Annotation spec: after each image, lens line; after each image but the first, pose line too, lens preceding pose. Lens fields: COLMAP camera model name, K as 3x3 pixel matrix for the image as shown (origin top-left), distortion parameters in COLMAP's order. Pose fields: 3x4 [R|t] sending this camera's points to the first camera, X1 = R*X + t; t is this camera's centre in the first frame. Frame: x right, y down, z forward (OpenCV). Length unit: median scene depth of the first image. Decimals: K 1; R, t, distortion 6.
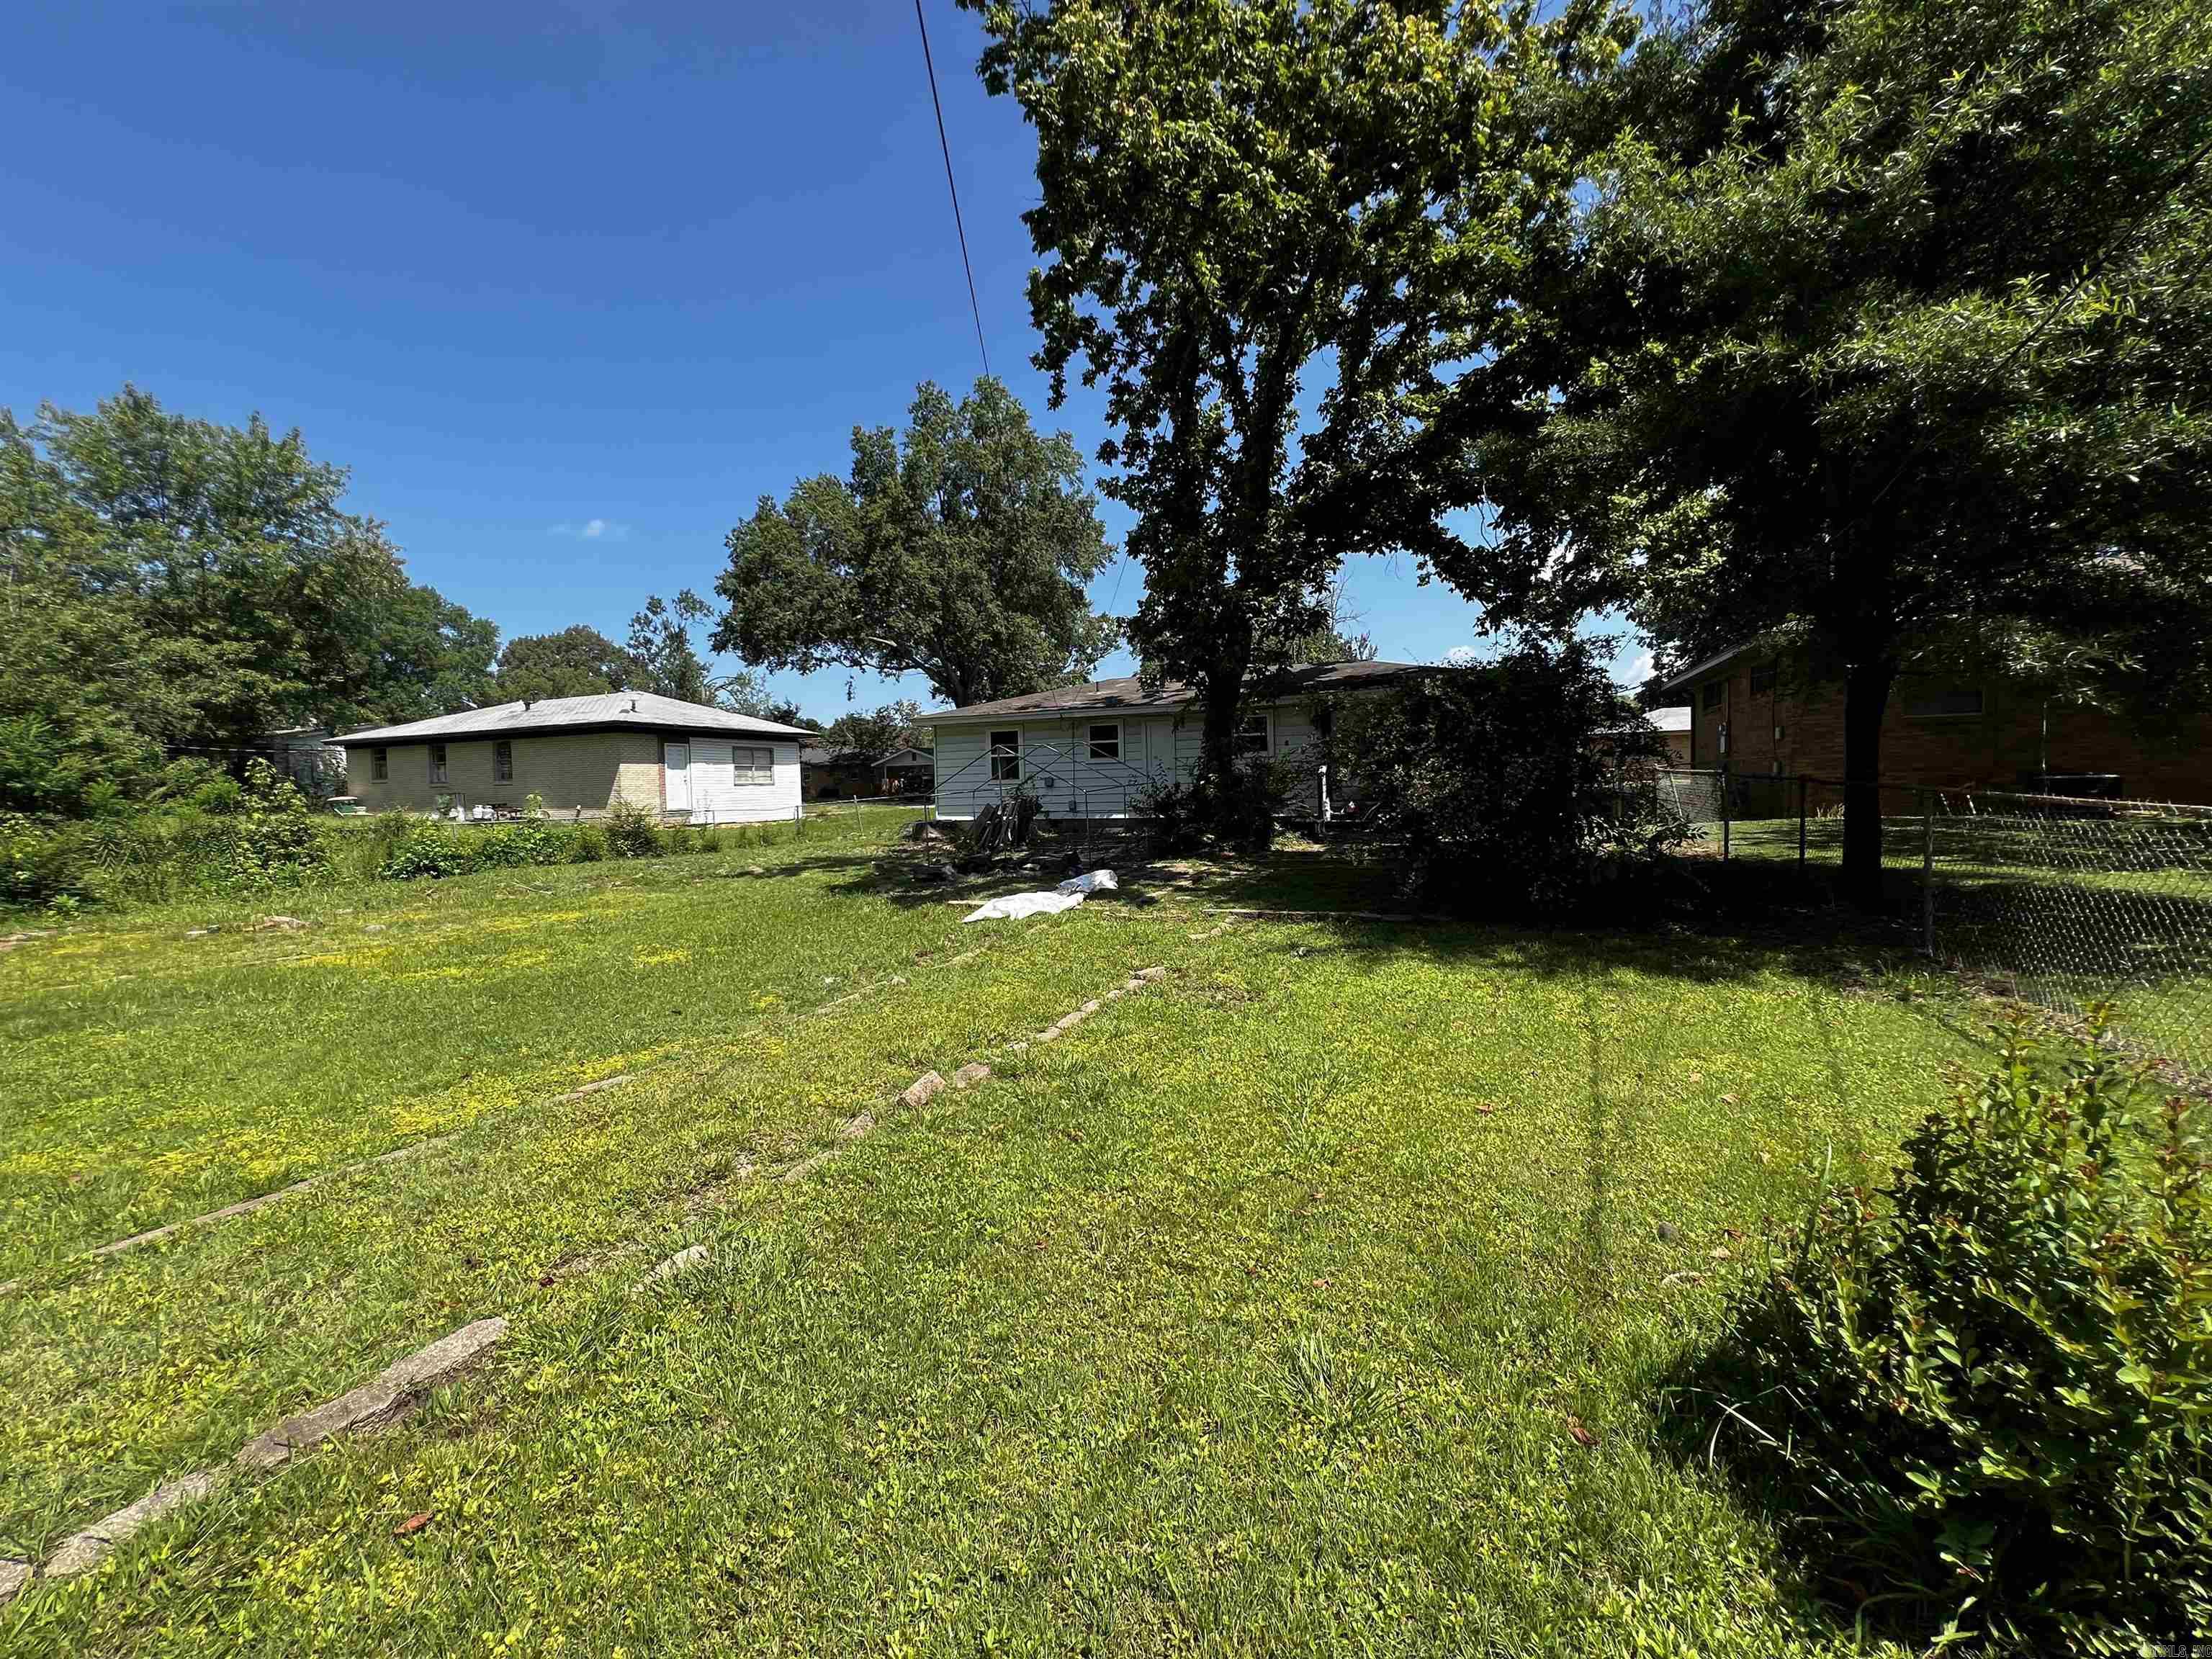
lens RADIAL K [[894.1, 0, 1114.6], [0, 894.1, 821.0], [0, 0, 1]] dist [-0.003274, 0.000658]
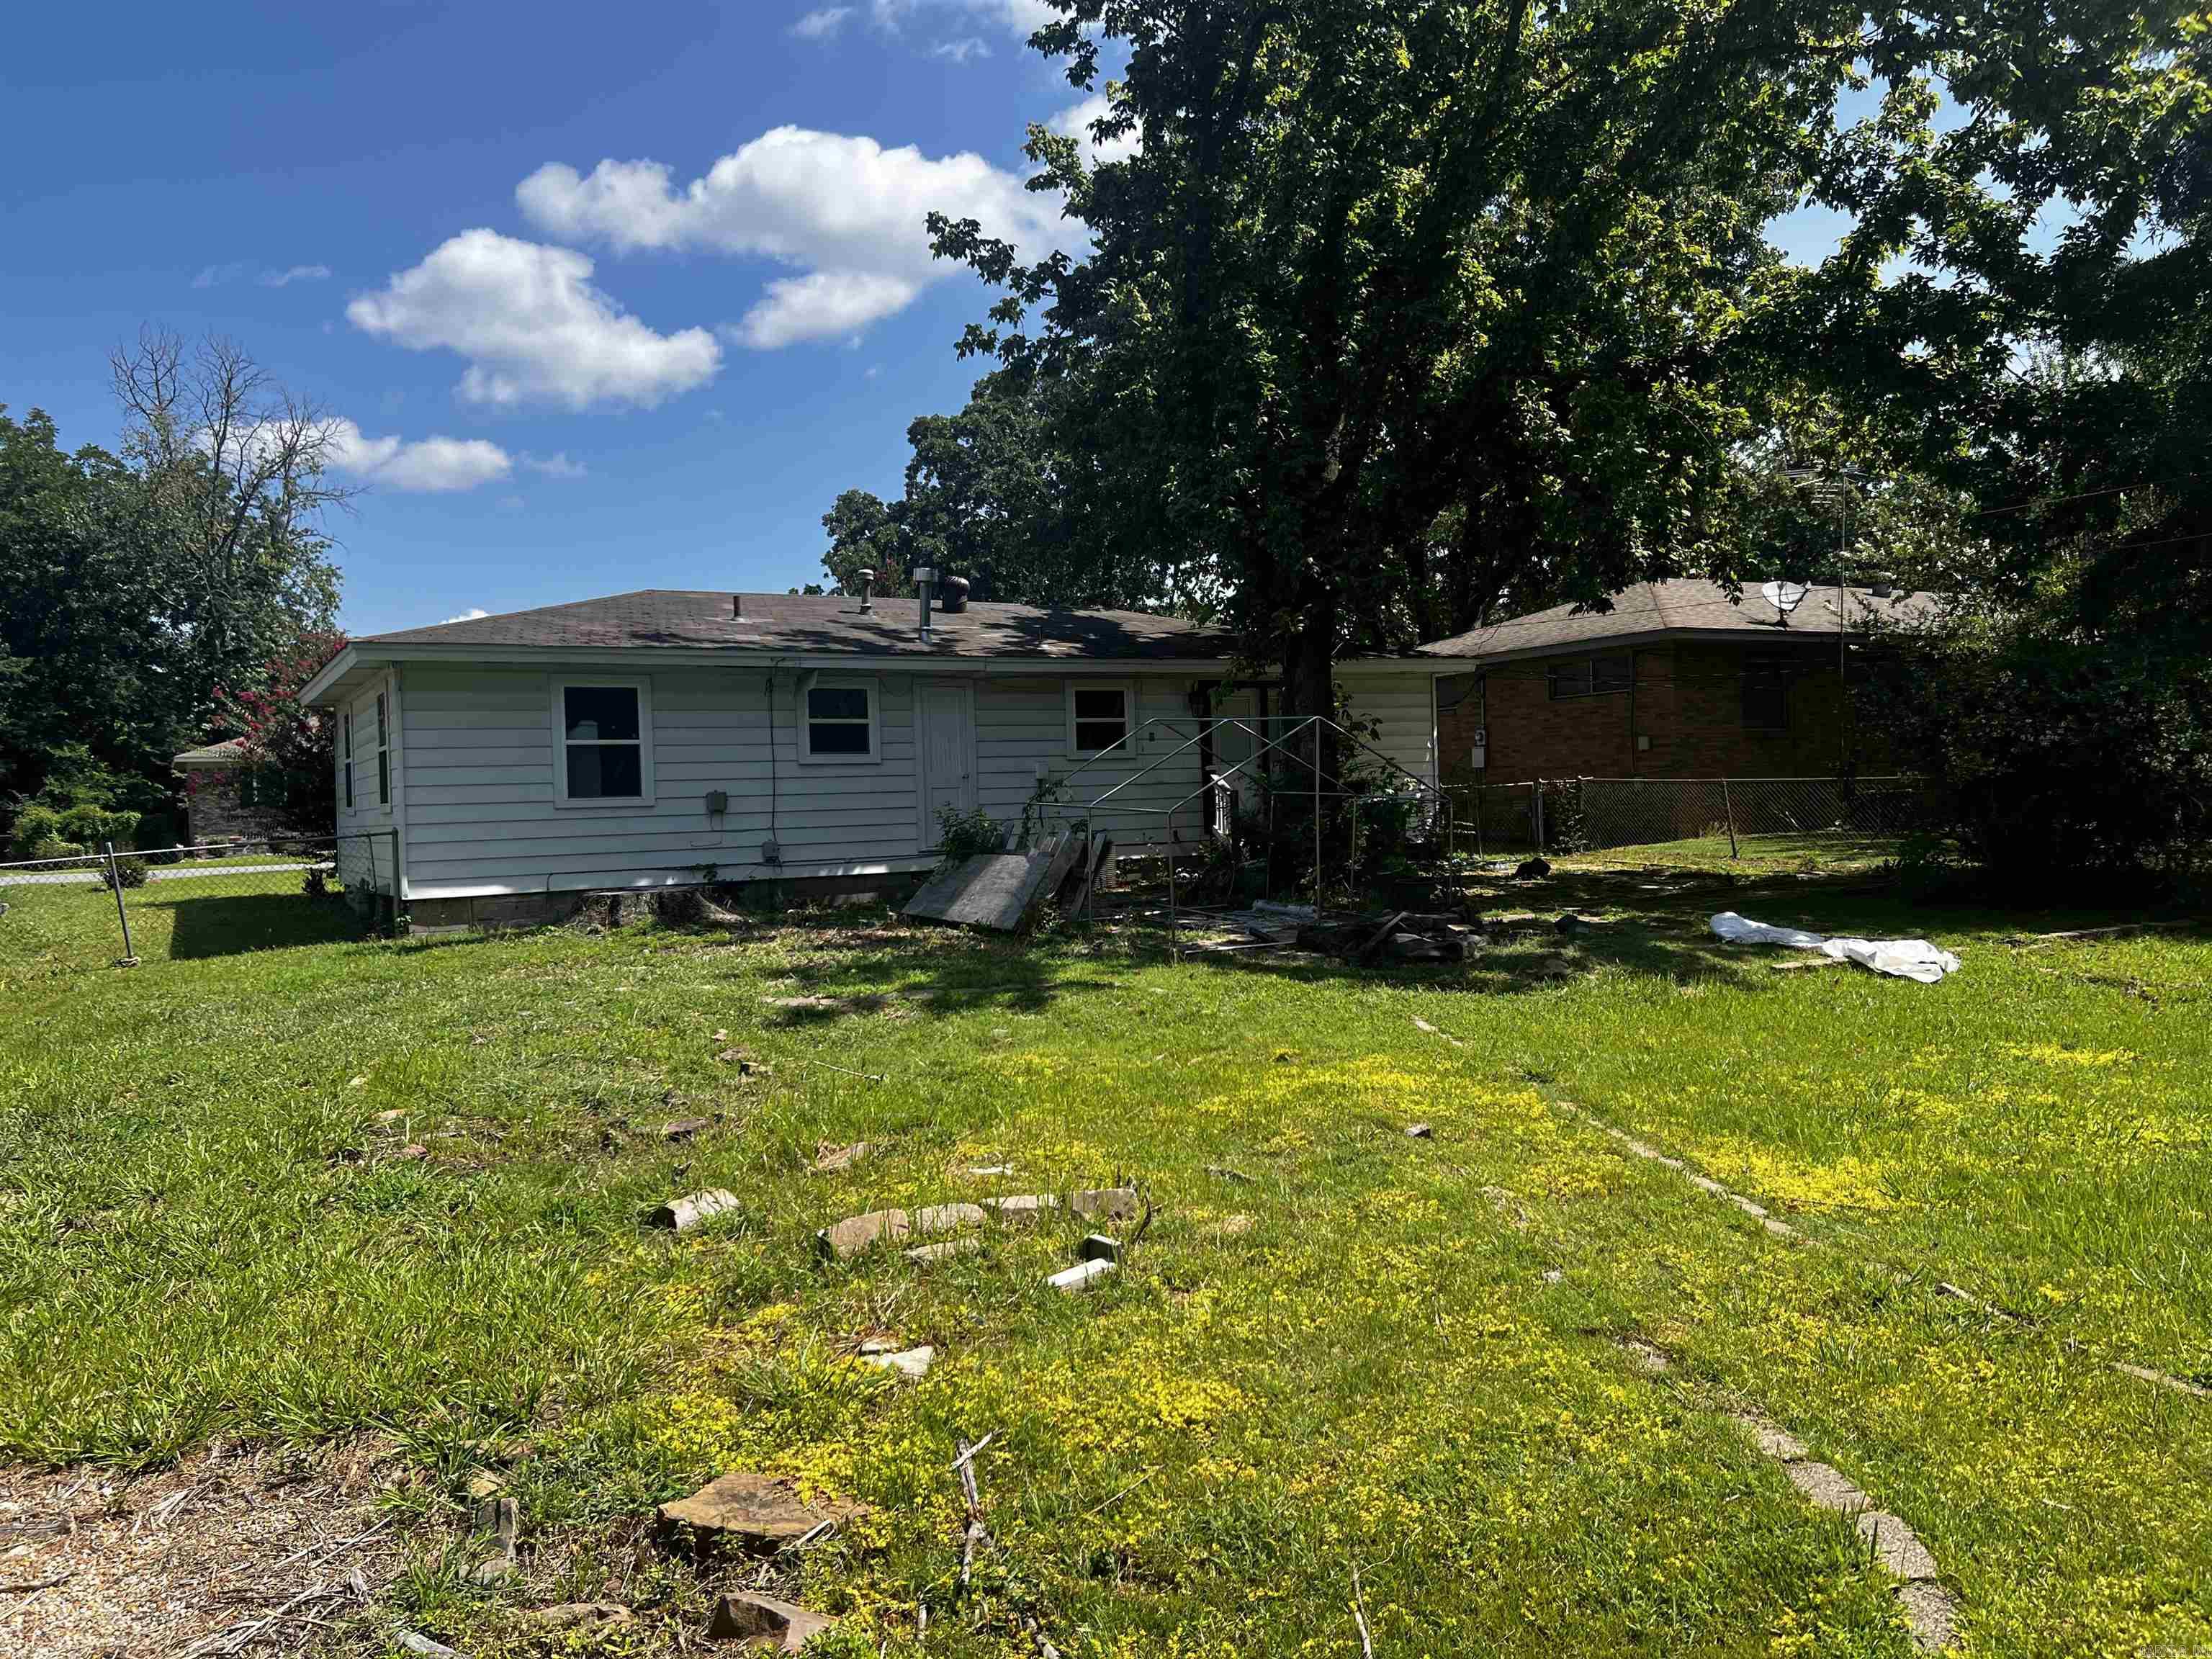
lens RADIAL K [[1678.4, 0, 1119.5], [0, 1678.4, 788.7], [0, 0, 1]] dist [0.049557, -0.051980]
pose [[0.676442, 0.009471, 0.736435, -0.769388], [0.040428, 0.997932, -0.049969, 0.001994], [-0.735385, 0.063574, 0.674661, 0.342710]]
